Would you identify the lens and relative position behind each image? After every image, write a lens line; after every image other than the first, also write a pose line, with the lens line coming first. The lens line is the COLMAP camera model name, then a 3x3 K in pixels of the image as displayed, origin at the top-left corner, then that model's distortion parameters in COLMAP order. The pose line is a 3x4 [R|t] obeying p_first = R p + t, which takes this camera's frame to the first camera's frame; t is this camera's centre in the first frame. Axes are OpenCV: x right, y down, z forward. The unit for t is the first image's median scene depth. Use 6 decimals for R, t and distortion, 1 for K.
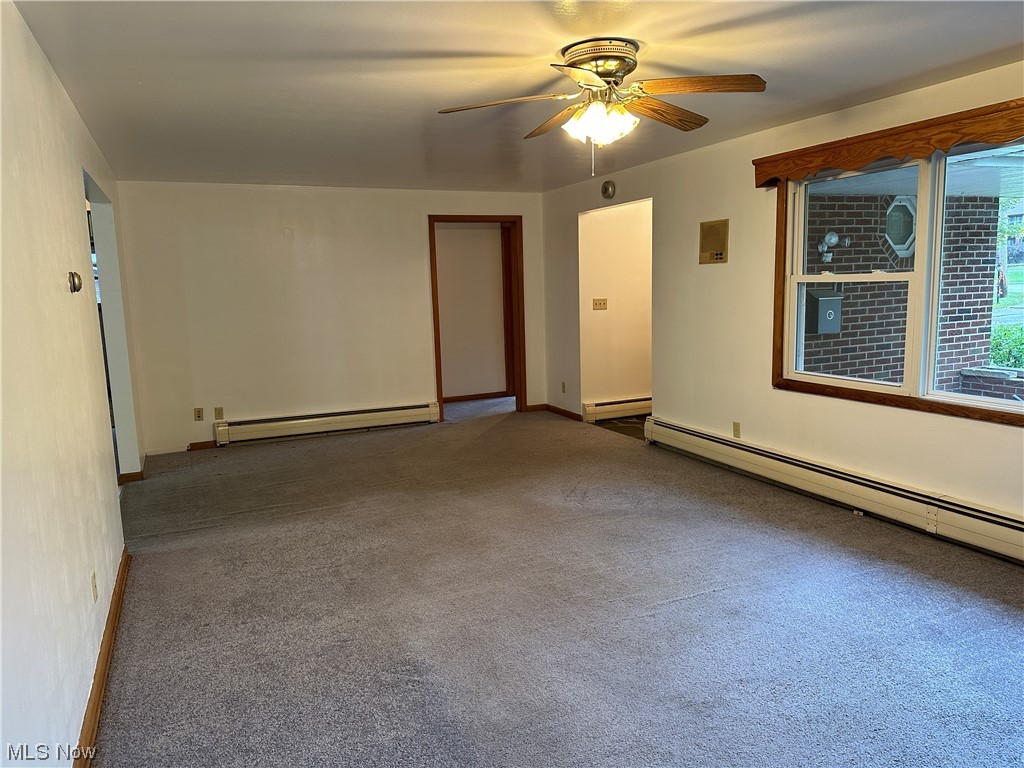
lens RADIAL K [[721.5, 0, 507.0], [0, 721.5, 378.2], [0, 0, 1]] dist [0.071954, -0.075570]
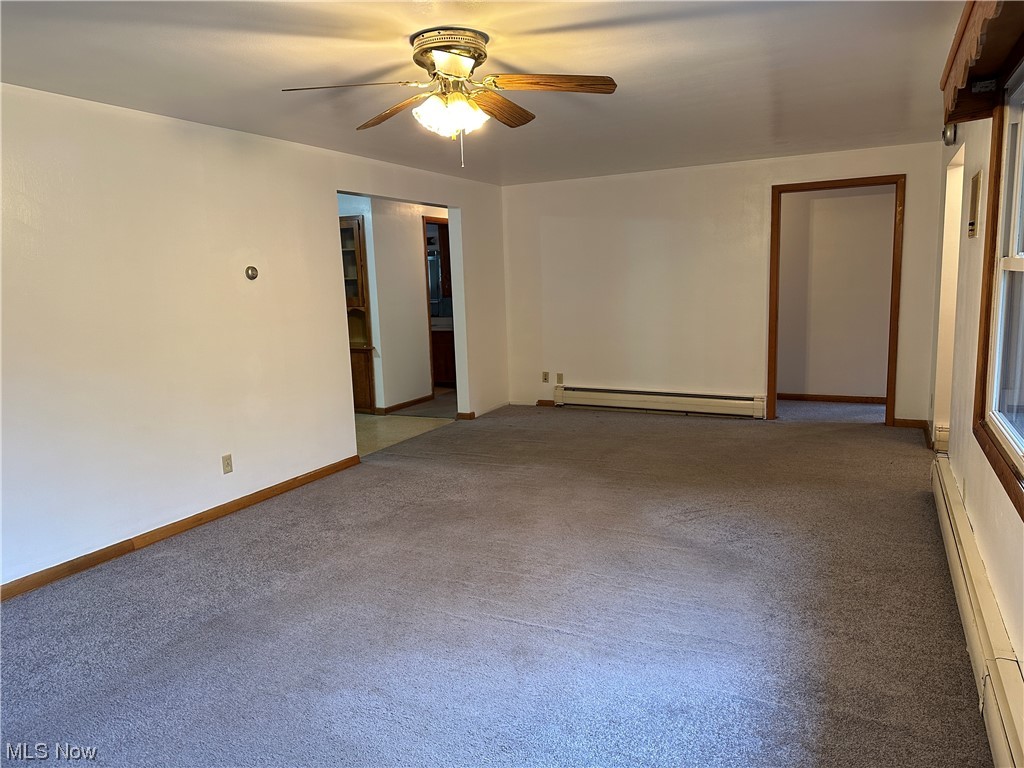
lens RADIAL K [[721.5, 0, 505.3], [0, 721.5, 382.6], [0, 0, 1]] dist [0.071954, -0.075570]
pose [[0.624521, 0.125619, -0.770840, 0.619031], [-0.092301, 0.991935, 0.086869, -0.051815], [0.775535, 0.016897, 0.631078, 0.277898]]
